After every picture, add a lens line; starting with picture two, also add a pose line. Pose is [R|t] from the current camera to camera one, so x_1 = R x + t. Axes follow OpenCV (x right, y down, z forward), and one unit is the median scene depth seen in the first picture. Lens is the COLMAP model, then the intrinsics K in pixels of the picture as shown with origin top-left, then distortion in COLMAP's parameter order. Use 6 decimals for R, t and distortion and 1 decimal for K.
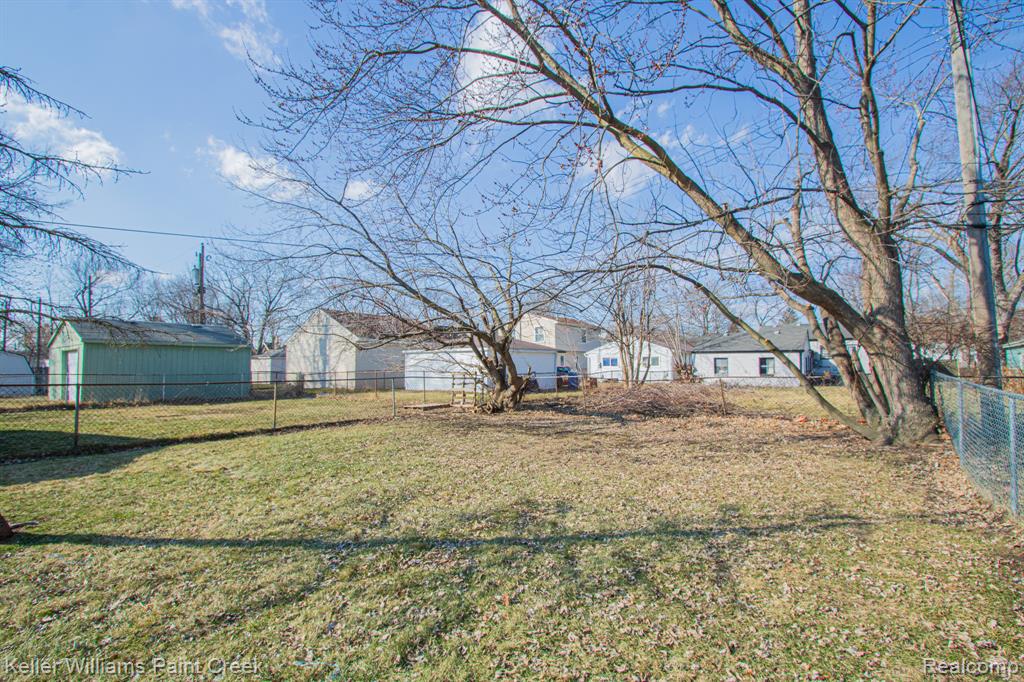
lens RADIAL K [[460.2, 0, 512.0], [0, 460.2, 341.0], [0, 0, 1]] dist [-0.013279, 0.000488]
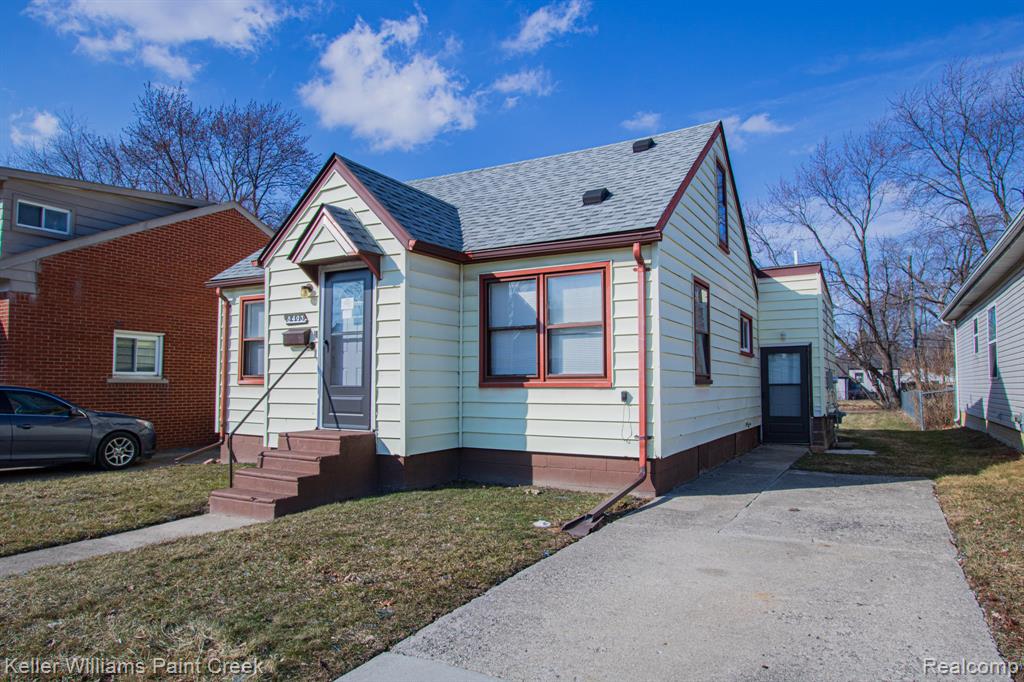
lens RADIAL K [[629.6, 0, 512.0], [0, 629.6, 341.0], [0, 0, 1]] dist [-0.000547, 0.000026]
pose [[0.992645, 0.013899, 0.120263, -0.820093], [-0.012038, 0.999797, -0.016185, -0.060571], [-0.120464, 0.014618, 0.992610, -1.075649]]
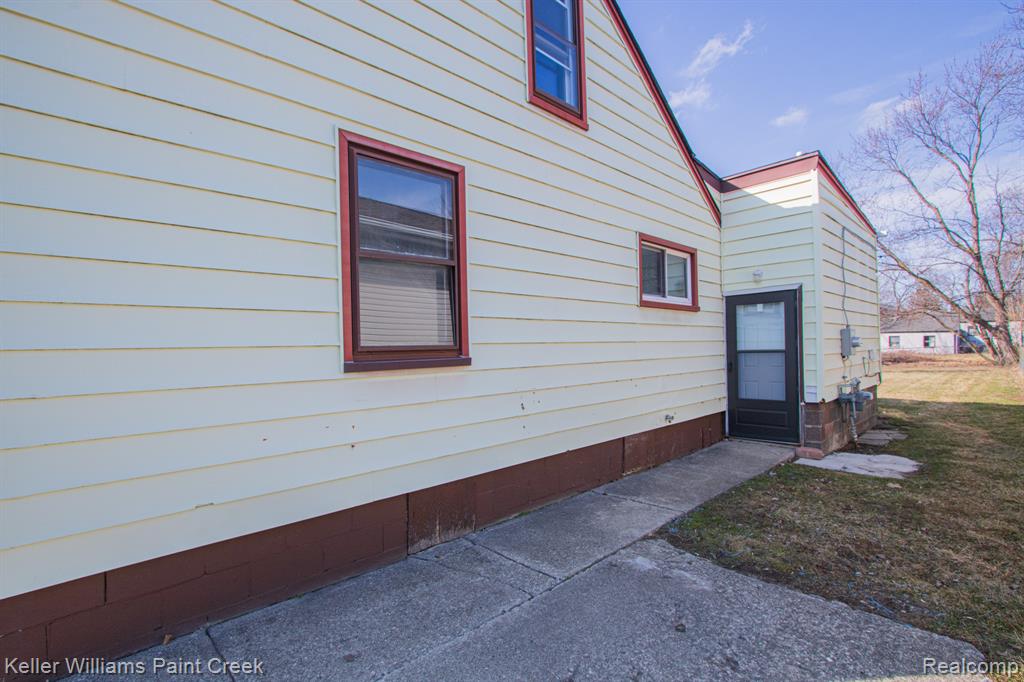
lens RADIAL K [[460.2, 0, 512.0], [0, 460.2, 341.0], [0, 0, 1]] dist [-0.013279, 0.000488]
pose [[0.983701, -0.013906, -0.179274, -0.620976], [0.022692, 0.998635, 0.047054, -0.056008], [0.178375, -0.050355, 0.982673, -0.852976]]
